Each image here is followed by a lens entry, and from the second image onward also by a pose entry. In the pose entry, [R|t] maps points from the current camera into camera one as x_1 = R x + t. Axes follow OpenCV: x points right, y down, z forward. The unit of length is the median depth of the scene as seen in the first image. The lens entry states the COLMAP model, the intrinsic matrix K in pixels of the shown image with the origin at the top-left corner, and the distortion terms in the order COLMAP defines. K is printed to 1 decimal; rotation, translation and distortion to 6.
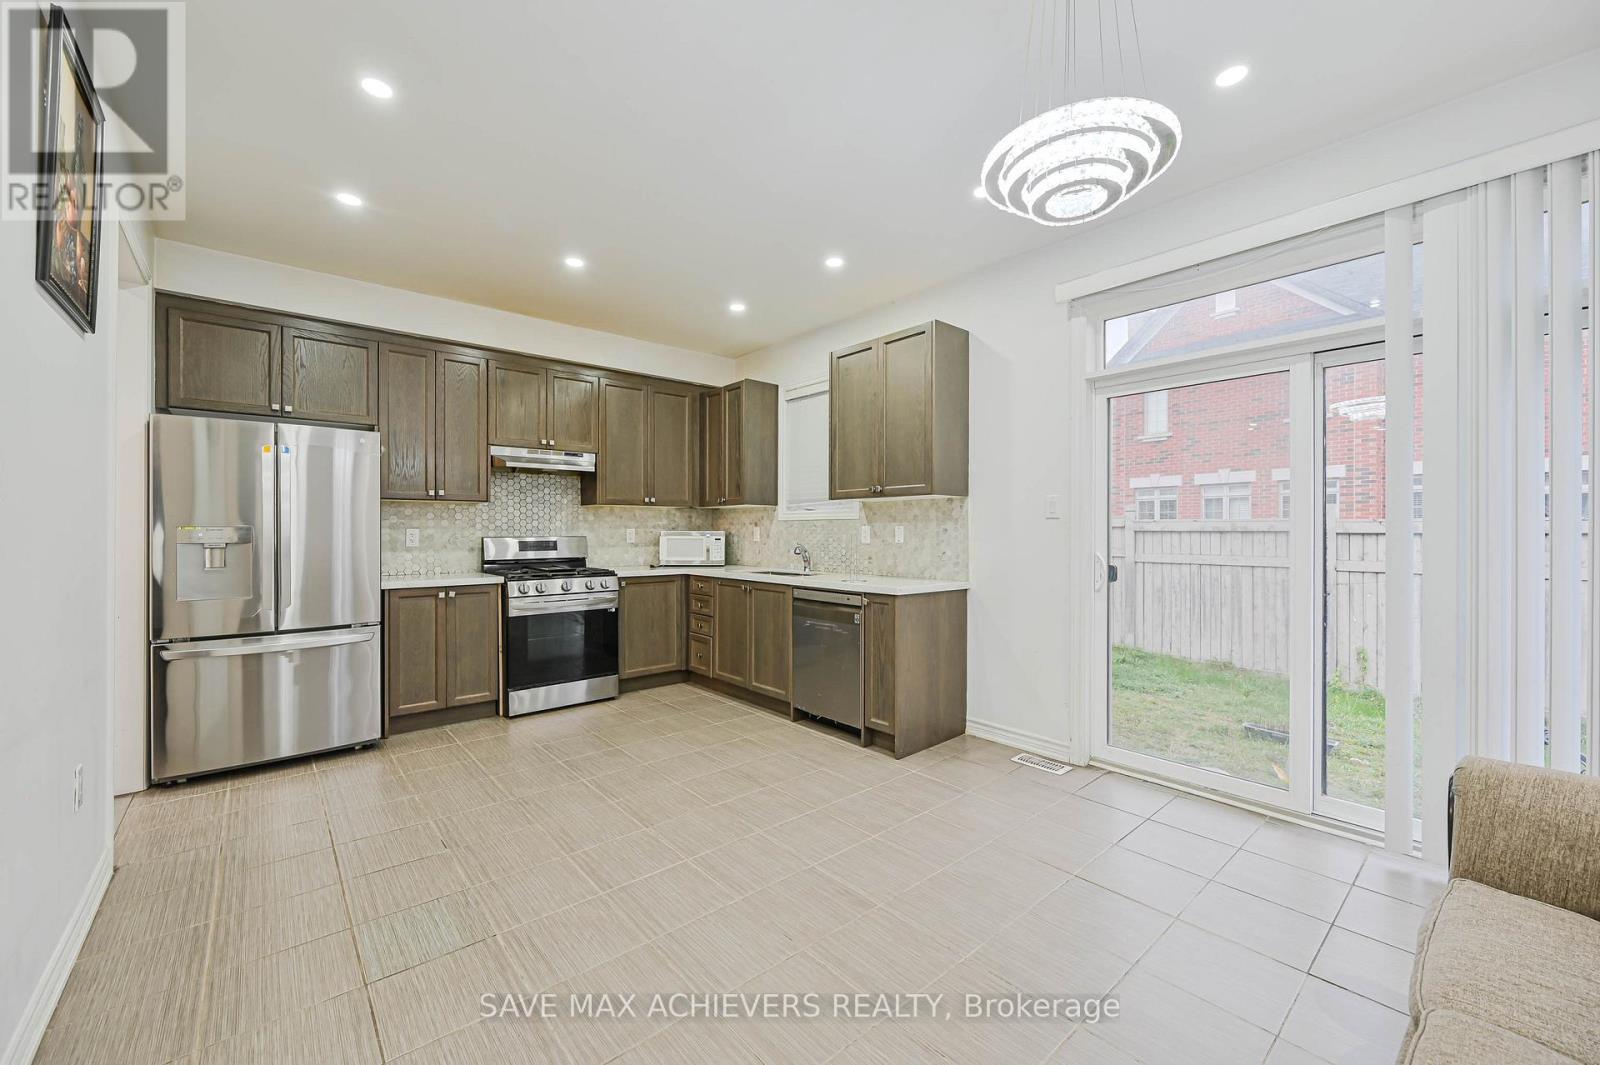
lens RADIAL K [[627.0, 0, 796.7], [0, 627.0, 531.5], [0, 0, 1]] dist [-0.001537, 0.000281]
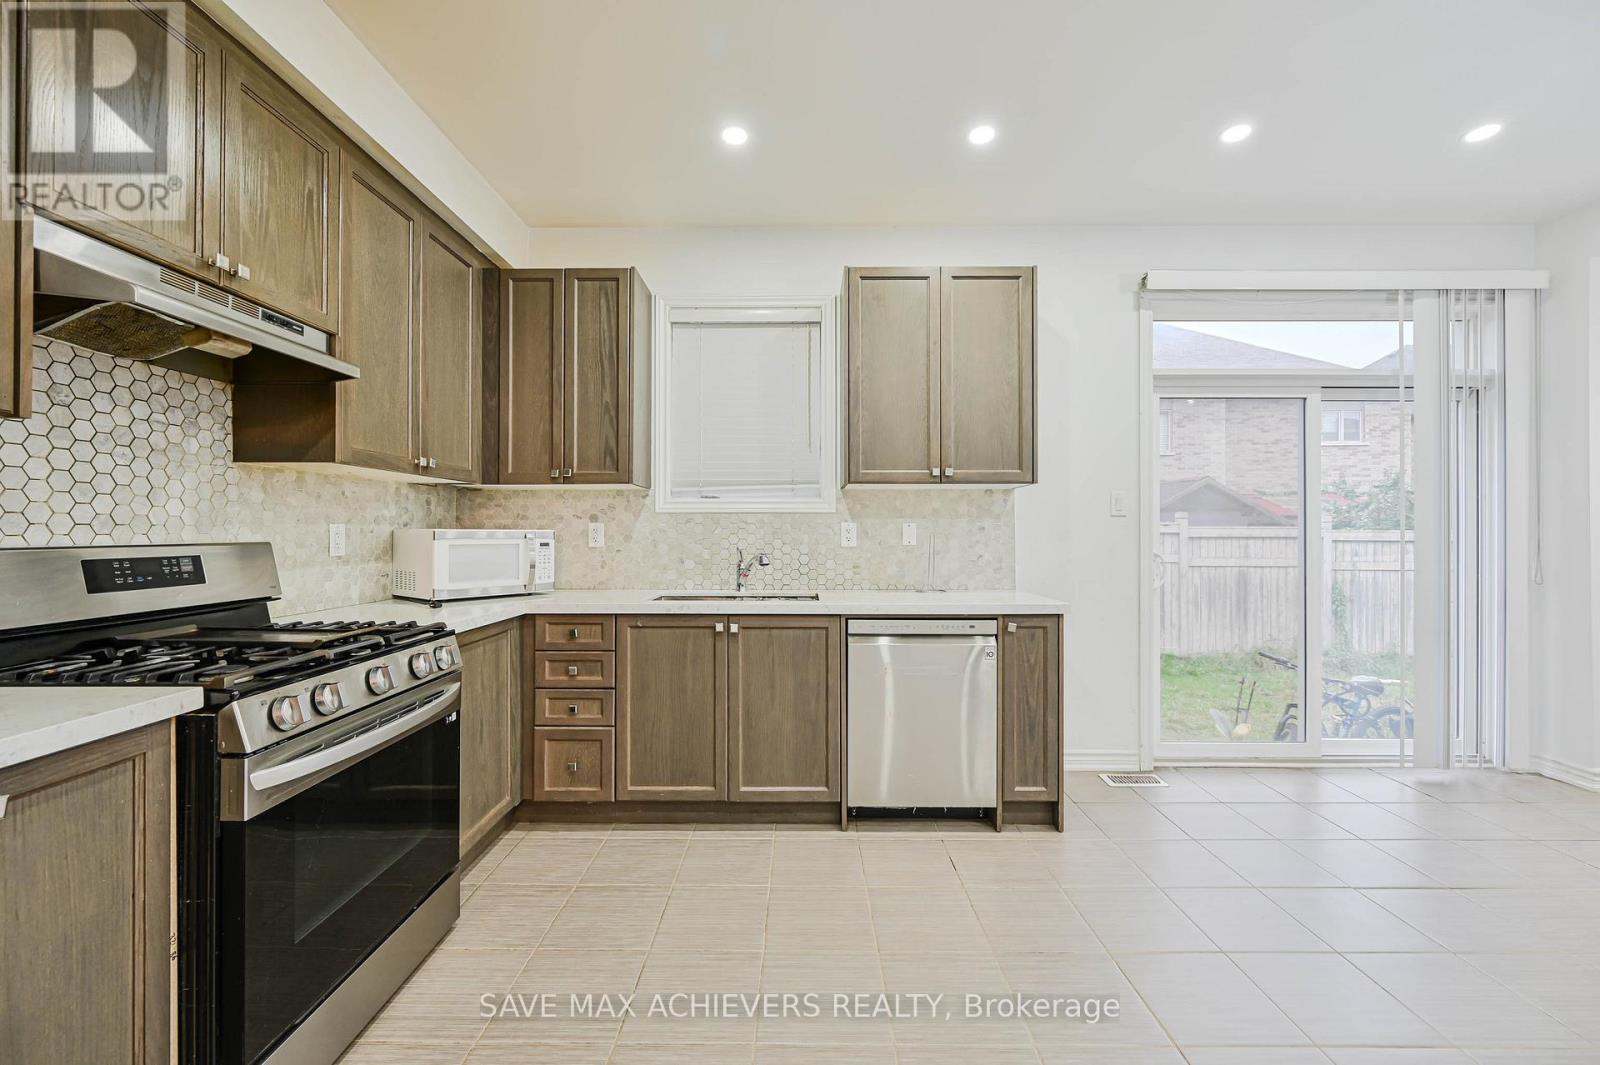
lens RADIAL K [[627.0, 0, 796.7], [0, 627.0, 531.5], [0, 0, 1]] dist [-0.001537, 0.000281]
pose [[0.655922, -0.000217, 0.754829, -0.471730], [0.000895, 0.999999, -0.000490, 0.001793], [-0.754828, 0.000997, 0.655922, 0.569221]]
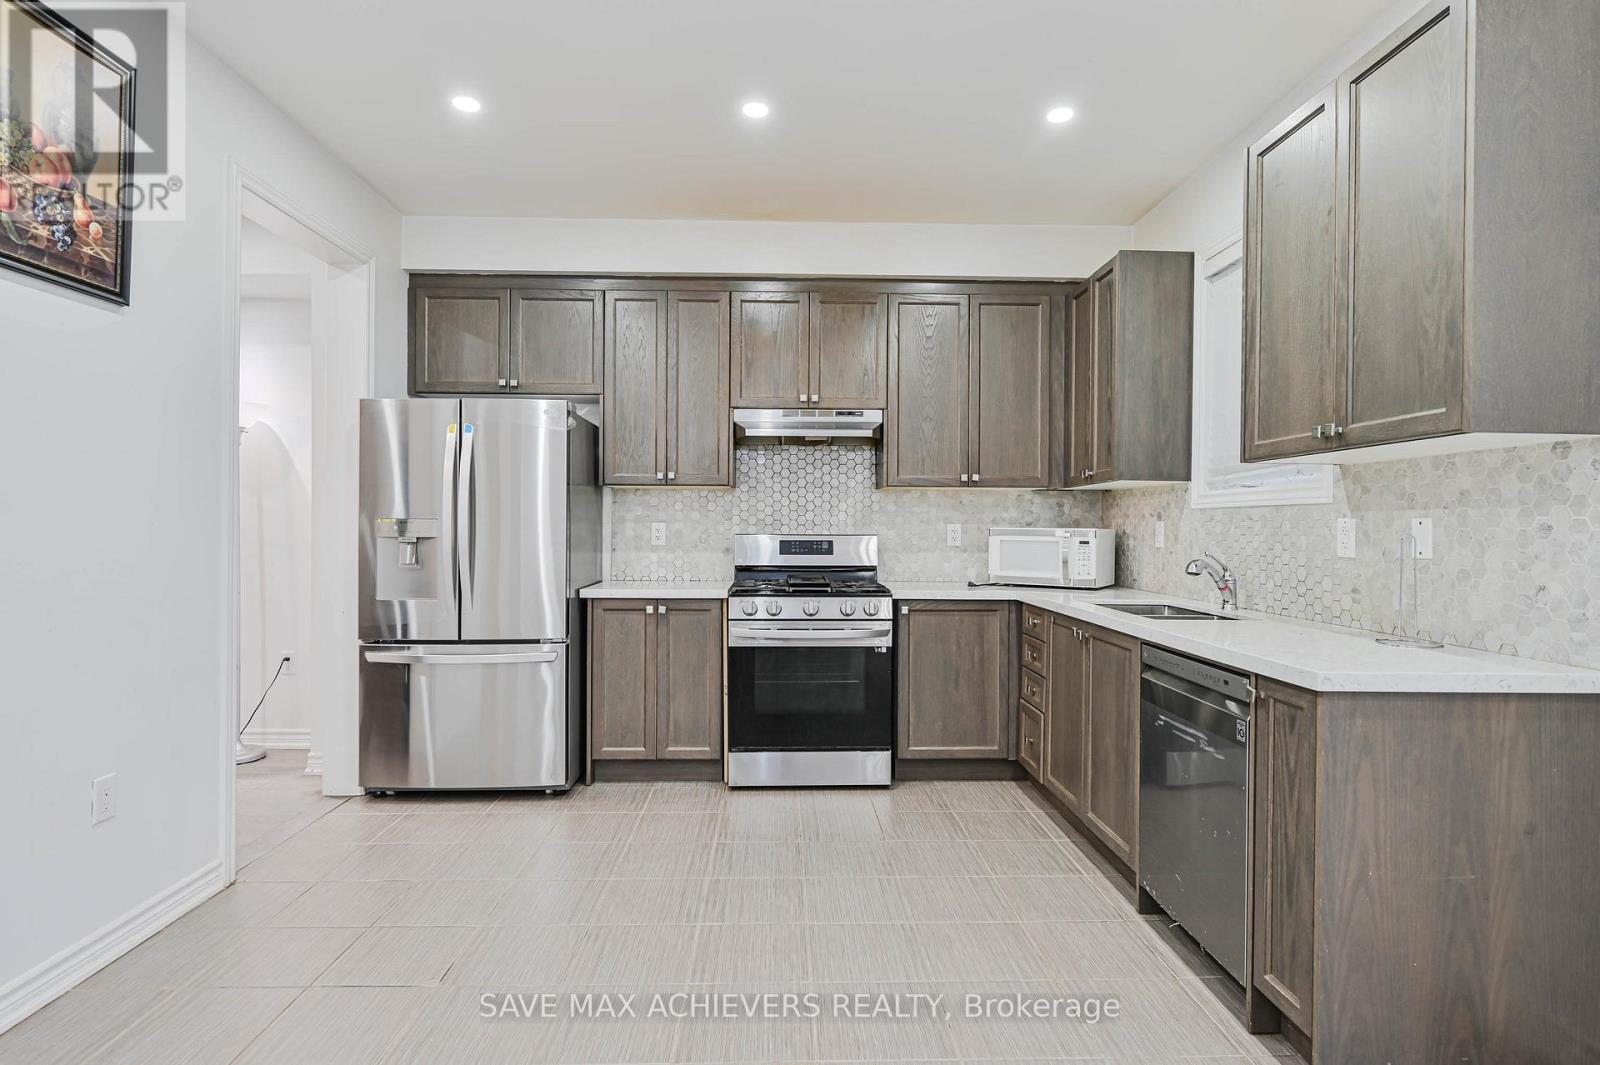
lens RADIAL K [[827.6, 0, 797.3], [0, 827.6, 530.0], [0, 0, 1]] dist [-0.005904, 0.001441]
pose [[0.778455, 0.007711, -0.627653, 0.174163], [-0.007564, 0.999967, 0.002905, 0.000702], [0.627655, 0.002486, 0.778488, 0.293046]]
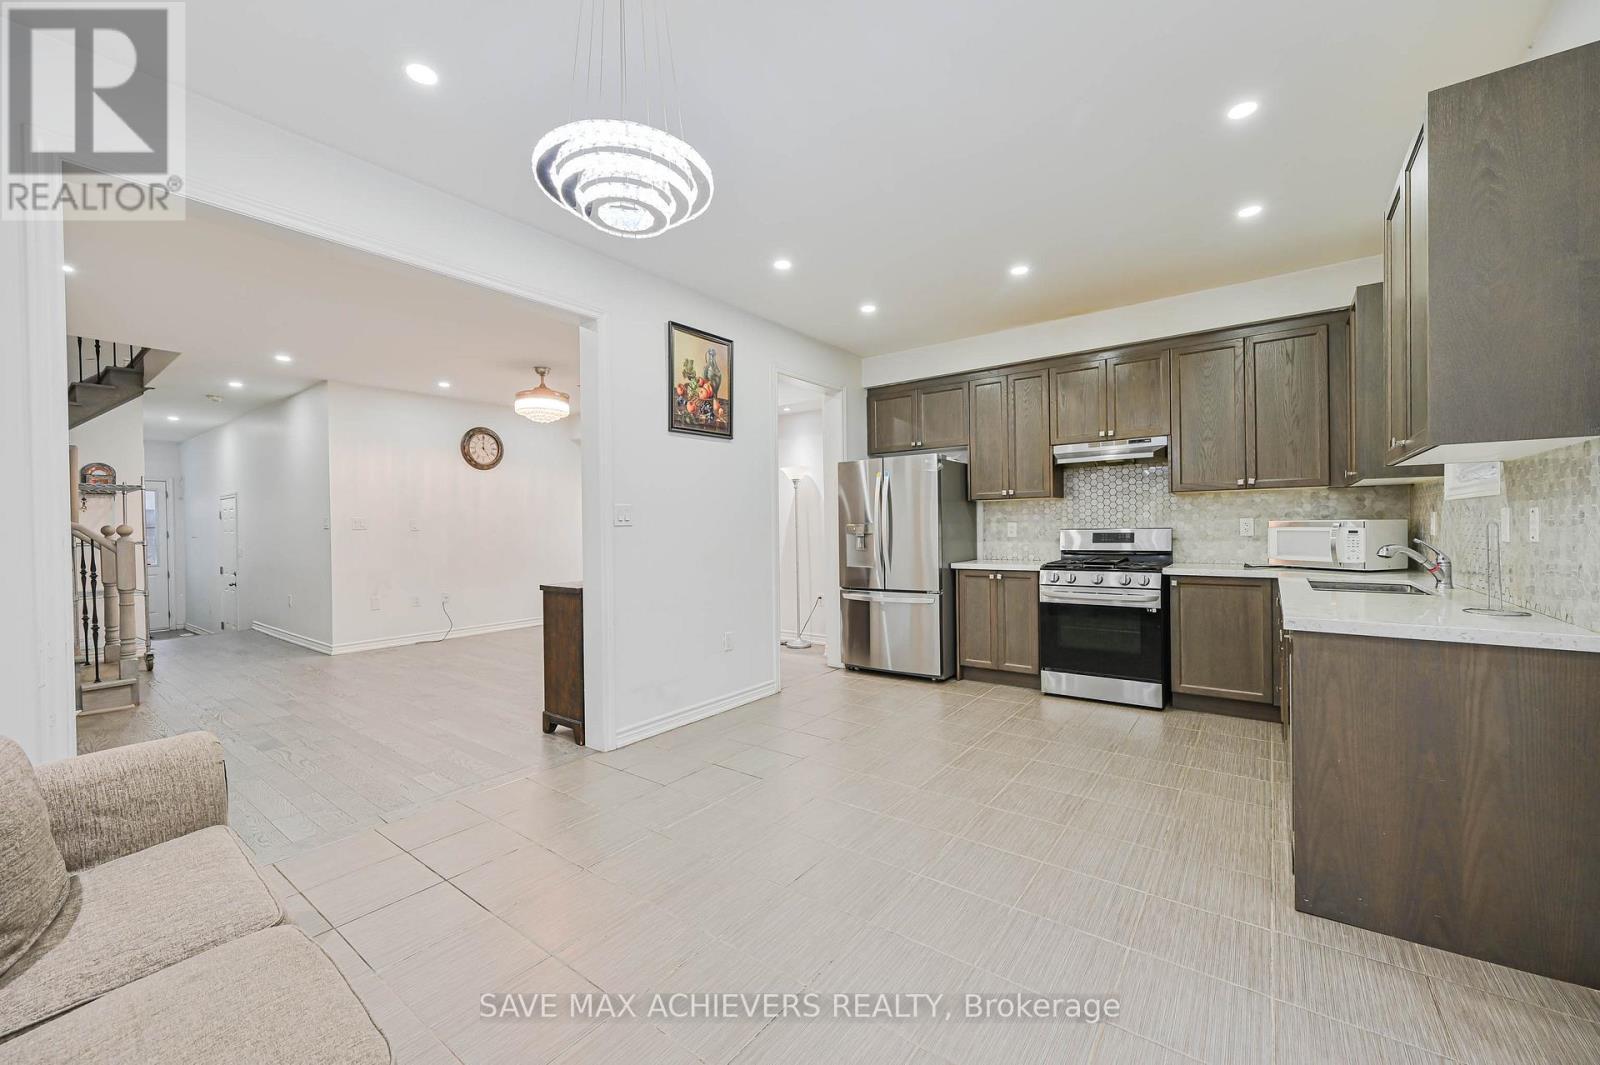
lens RADIAL K [[625.1, 0, 805.1], [0, 625.1, 526.4], [0, 0, 1]] dist [-0.000769, 0.000003]
pose [[0.228203, -0.003468, -0.973607, 0.476091], [0.012417, 0.999923, -0.000651, -0.000645], [0.973534, -0.011941, 0.228229, 0.321355]]
